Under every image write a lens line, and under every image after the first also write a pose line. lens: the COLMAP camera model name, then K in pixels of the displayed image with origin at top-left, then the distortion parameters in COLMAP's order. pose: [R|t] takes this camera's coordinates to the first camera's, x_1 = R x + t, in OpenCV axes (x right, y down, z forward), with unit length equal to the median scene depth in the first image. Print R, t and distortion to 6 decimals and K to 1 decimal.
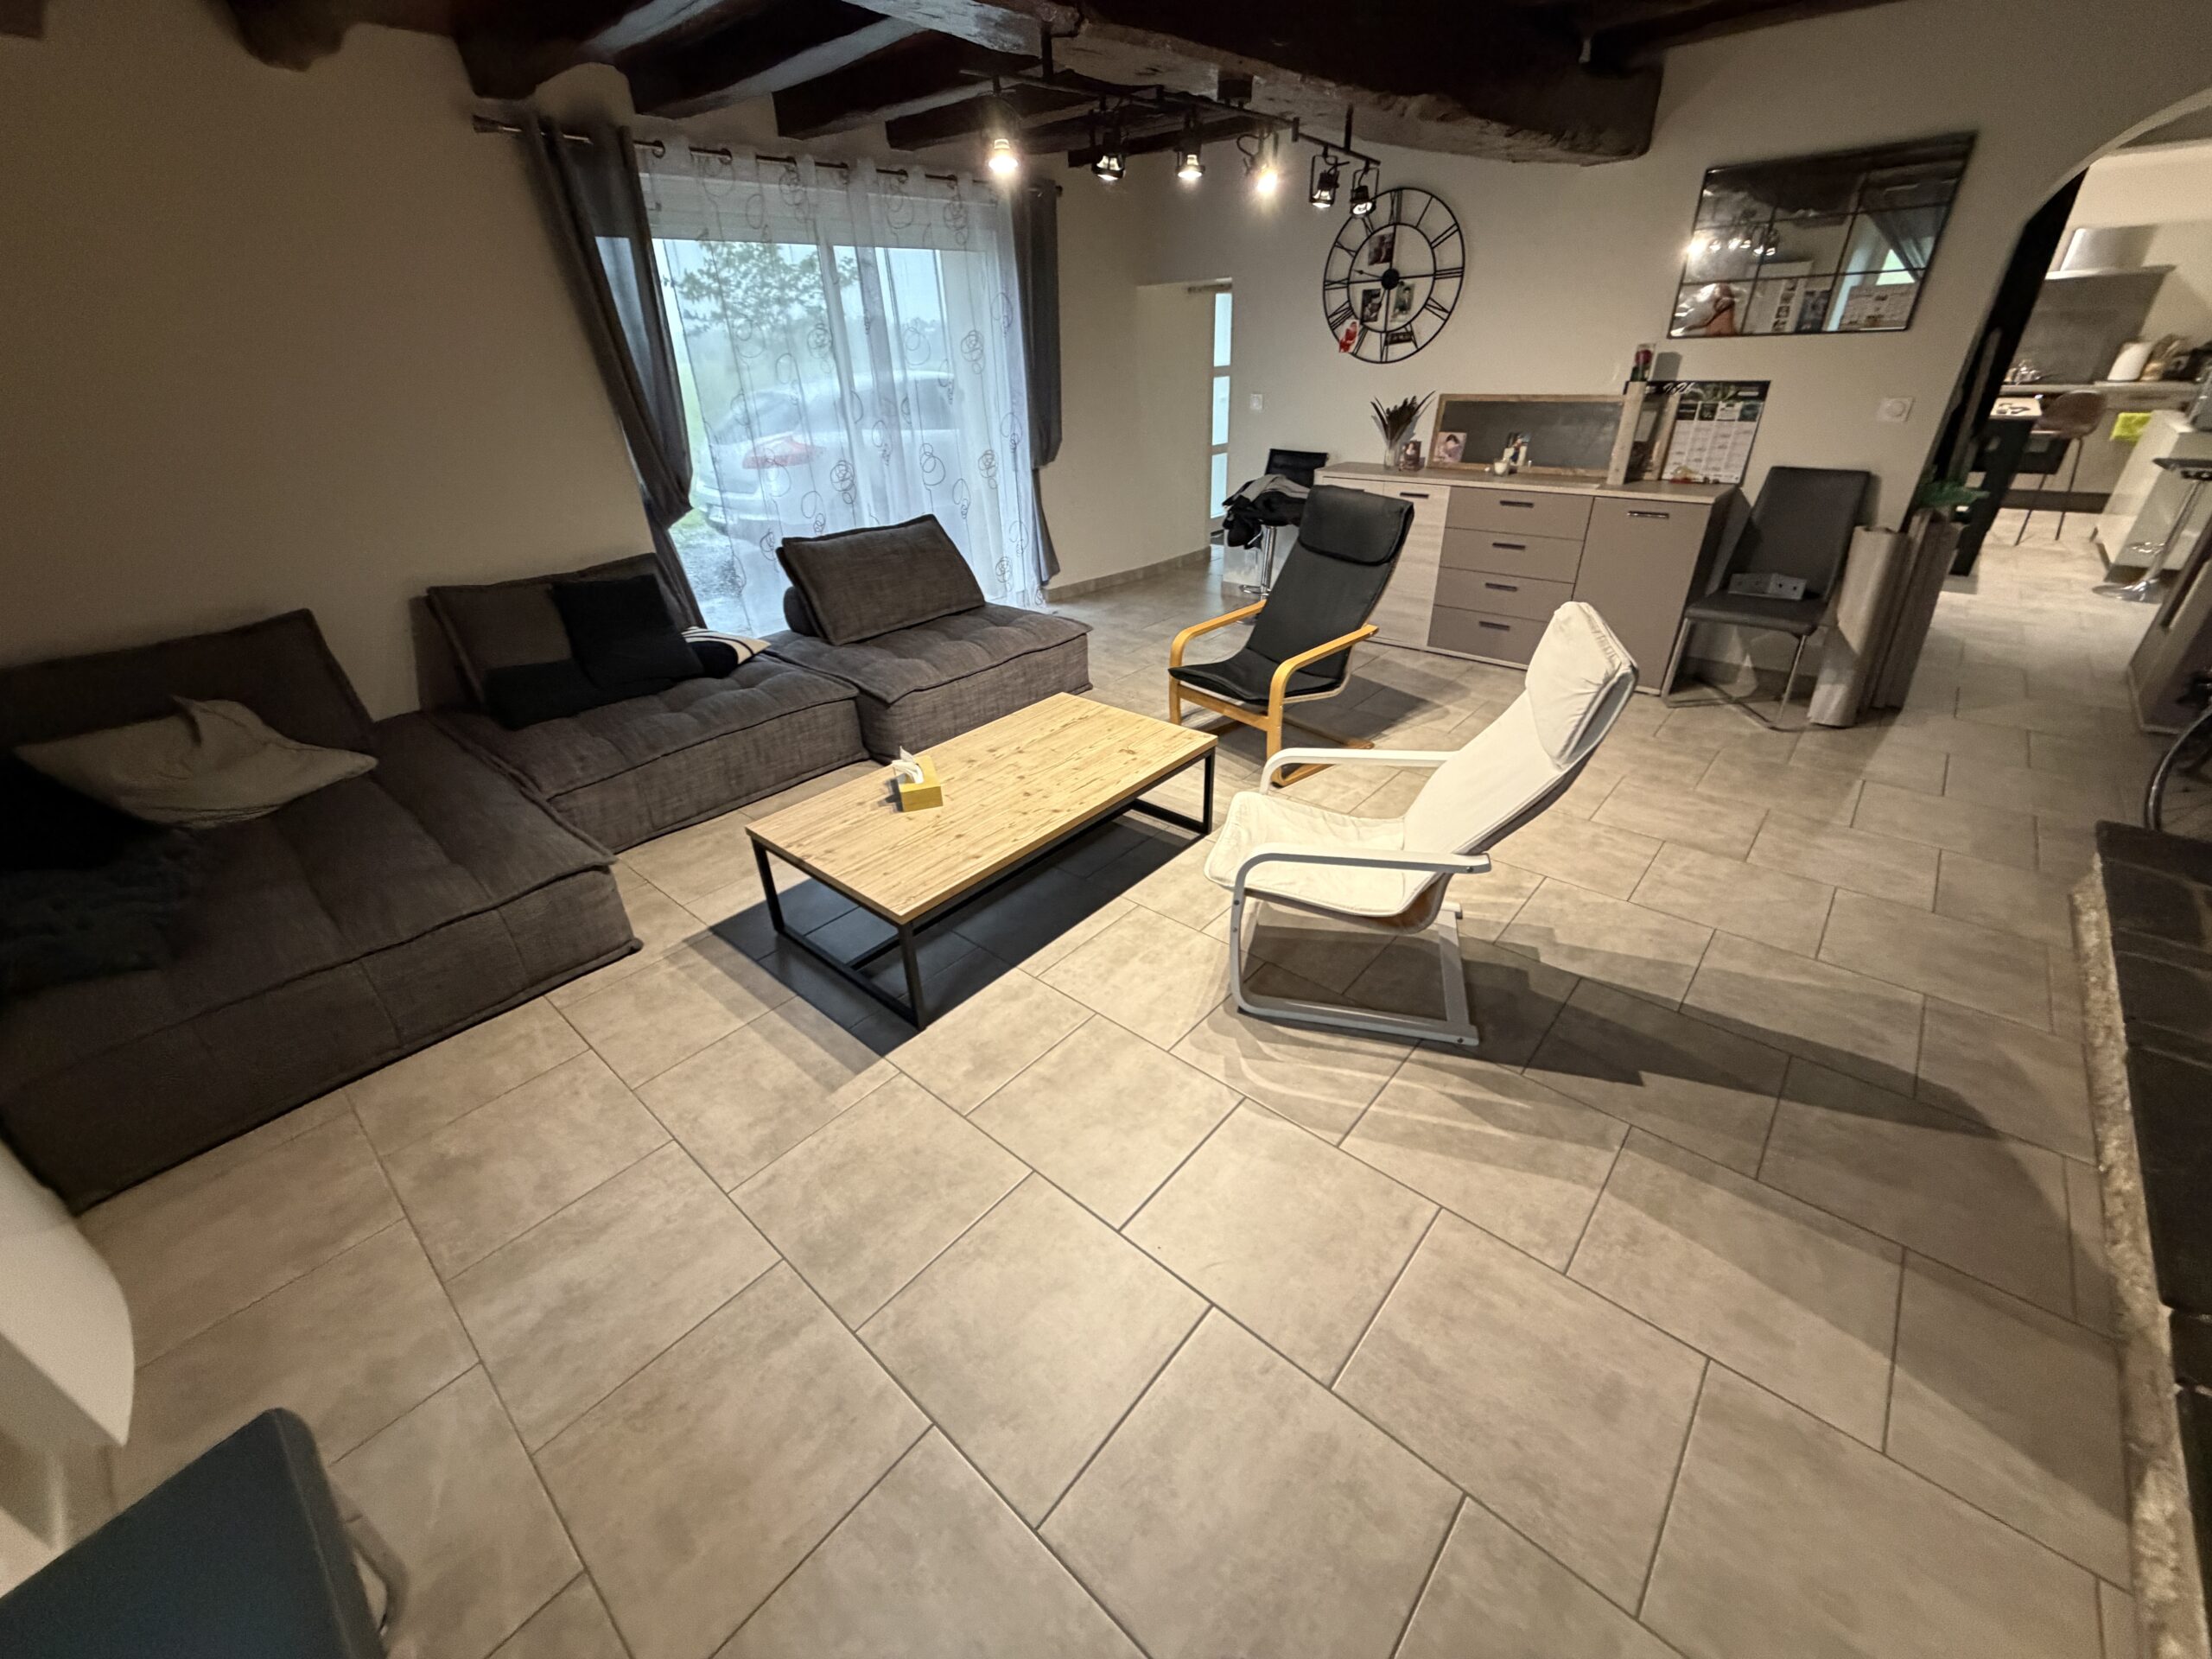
lens RADIAL K [[903.6, 0, 1093.8], [0, 903.6, 791.6], [0, 0, 1]] dist [-0.001260, -0.000125]
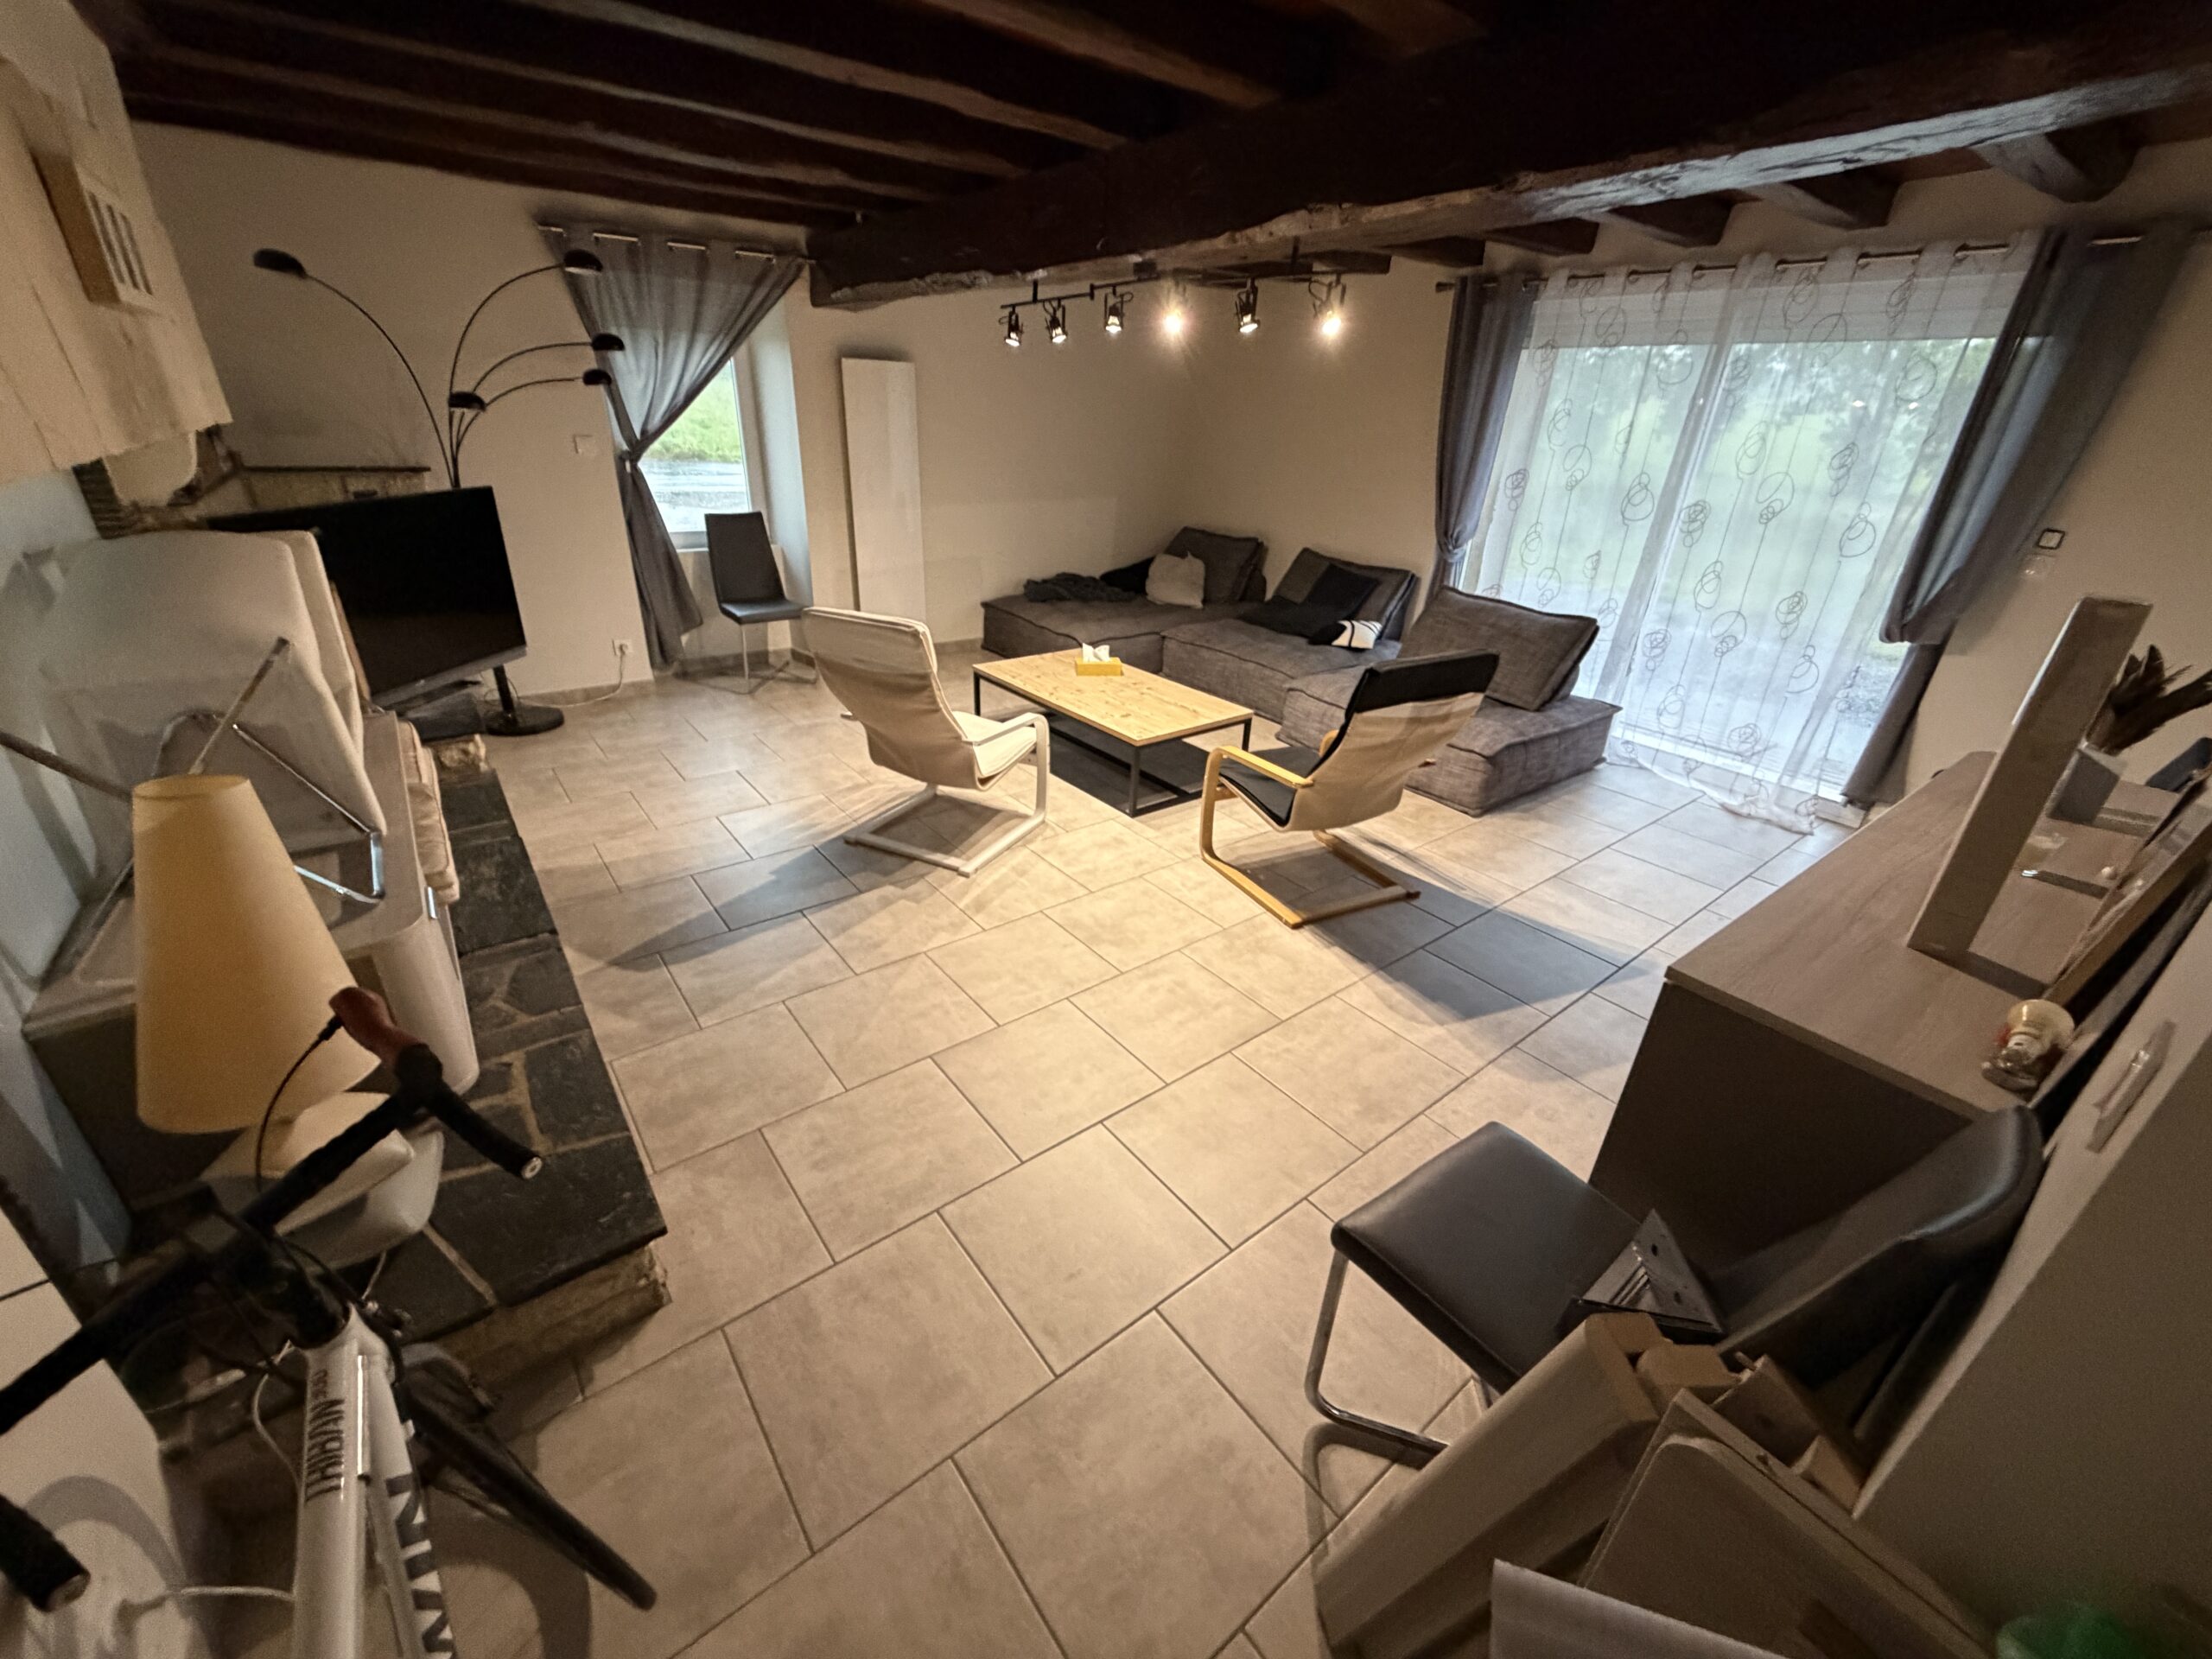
lens RADIAL K [[904.5, 0, 1097.6], [0, 904.5, 757.0], [0, 0, 1]] dist [0.001578, 0.000105]
pose [[-0.186339, 0.388258, -0.902515, 1.392240], [-0.466005, 0.773772, 0.429088, -0.599660], [0.864937, 0.500533, 0.036747, 0.993042]]
